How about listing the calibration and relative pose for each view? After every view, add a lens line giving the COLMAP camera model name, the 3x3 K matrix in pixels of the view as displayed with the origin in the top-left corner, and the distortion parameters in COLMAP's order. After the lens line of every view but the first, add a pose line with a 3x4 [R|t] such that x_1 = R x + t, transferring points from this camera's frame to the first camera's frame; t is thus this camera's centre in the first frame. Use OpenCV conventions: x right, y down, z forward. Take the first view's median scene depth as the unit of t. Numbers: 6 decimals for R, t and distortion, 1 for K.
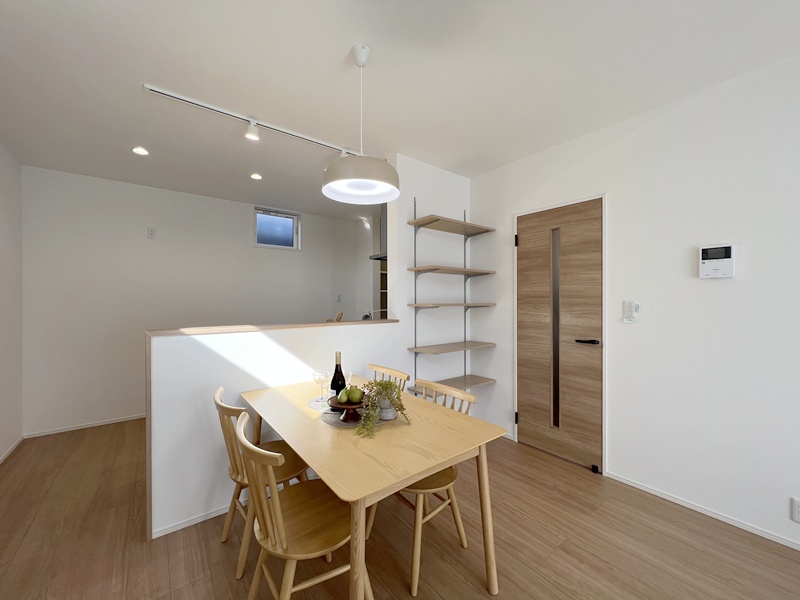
lens RADIAL K [[320.9, 0, 395.7], [0, 320.9, 299.6], [0, 0, 1]] dist [-0.003666, 0.000053]
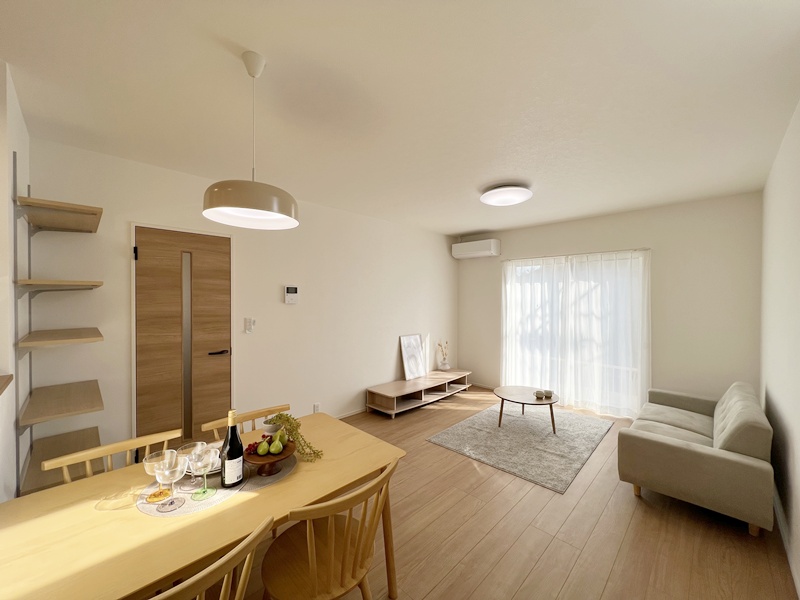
lens RADIAL K [[320.9, 0, 401.2], [0, 320.9, 303.2], [0, 0, 1]] dist [-0.003666, 0.000053]
pose [[-0.133690, -0.012688, 0.990942, -0.640217], [-0.001669, 0.999920, 0.012578, -0.066734], [-0.991022, 0.000028, -0.133700, 0.440516]]
